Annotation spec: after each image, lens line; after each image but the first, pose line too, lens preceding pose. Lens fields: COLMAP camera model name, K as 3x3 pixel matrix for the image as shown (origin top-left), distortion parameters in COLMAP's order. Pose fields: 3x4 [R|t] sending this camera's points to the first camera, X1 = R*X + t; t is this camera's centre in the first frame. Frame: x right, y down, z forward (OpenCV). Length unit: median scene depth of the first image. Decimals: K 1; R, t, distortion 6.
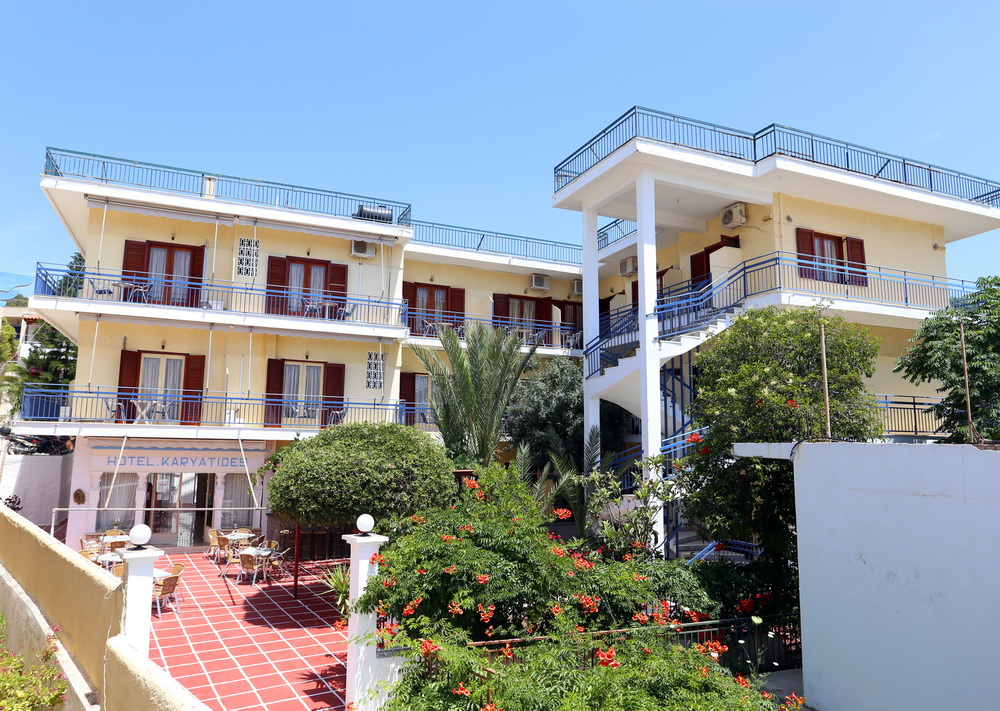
lens RADIAL K [[738.7, 0, 500.0], [0, 738.7, 355.5], [0, 0, 1]] dist [-0.002825, 0.002326]
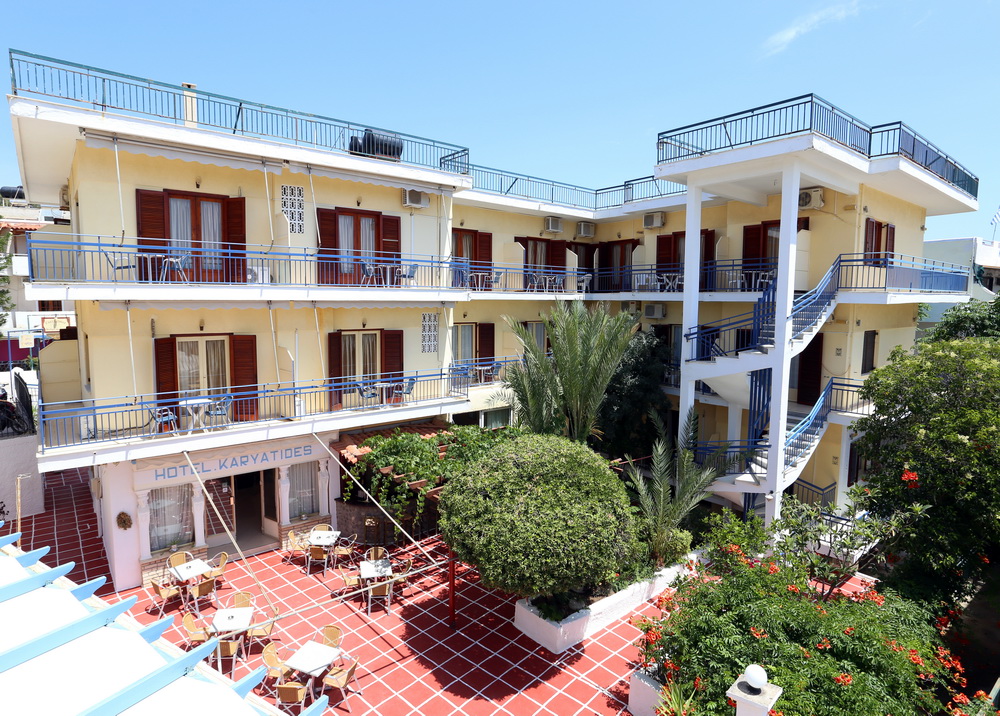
lens RADIAL K [[595.1, 0, 500.0], [0, 595.1, 358.0], [0, 0, 1]] dist [-0.022713, 0.001900]
pose [[0.949805, -0.041638, 0.310060, -0.346252], [-0.037373, 0.968904, 0.244599, -0.148781], [-0.310603, -0.243909, 0.918713, 0.296189]]
